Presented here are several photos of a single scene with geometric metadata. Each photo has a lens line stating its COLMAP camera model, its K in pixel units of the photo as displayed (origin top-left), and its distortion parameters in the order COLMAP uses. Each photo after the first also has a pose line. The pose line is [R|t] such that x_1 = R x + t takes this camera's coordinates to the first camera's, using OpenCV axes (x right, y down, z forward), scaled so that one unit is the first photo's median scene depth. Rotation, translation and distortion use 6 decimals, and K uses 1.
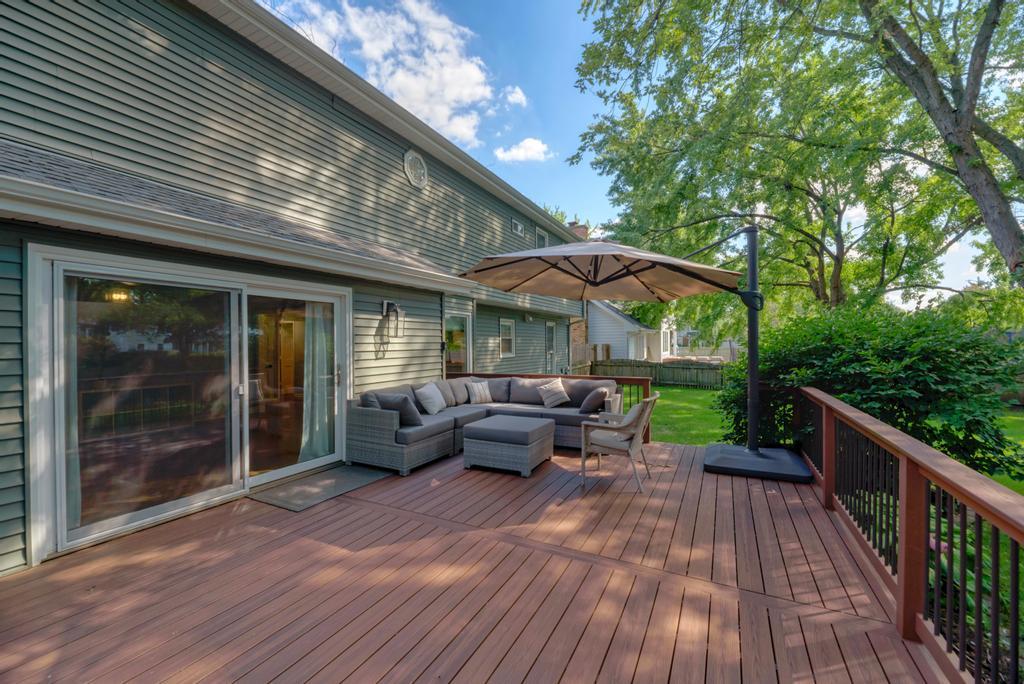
lens RADIAL K [[414.3, 0, 512.0], [0, 414.3, 342.0], [0, 0, 1]] dist [-0.000089, -0.000043]
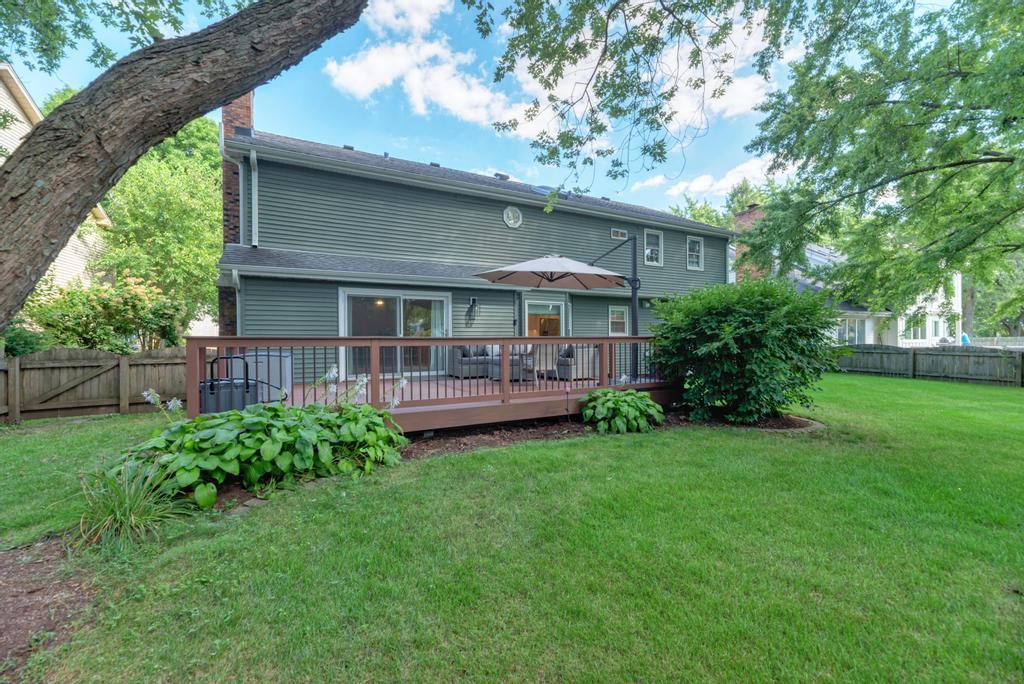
lens RADIAL K [[414.3, 0, 512.0], [0, 414.3, 342.0], [0, 0, 1]] dist [-0.000089, -0.000043]
pose [[0.823572, -0.002805, -0.567204, 1.046548], [0.006500, 0.999969, 0.004493, 0.111021], [0.567174, -0.007387, 0.823565, -0.543132]]
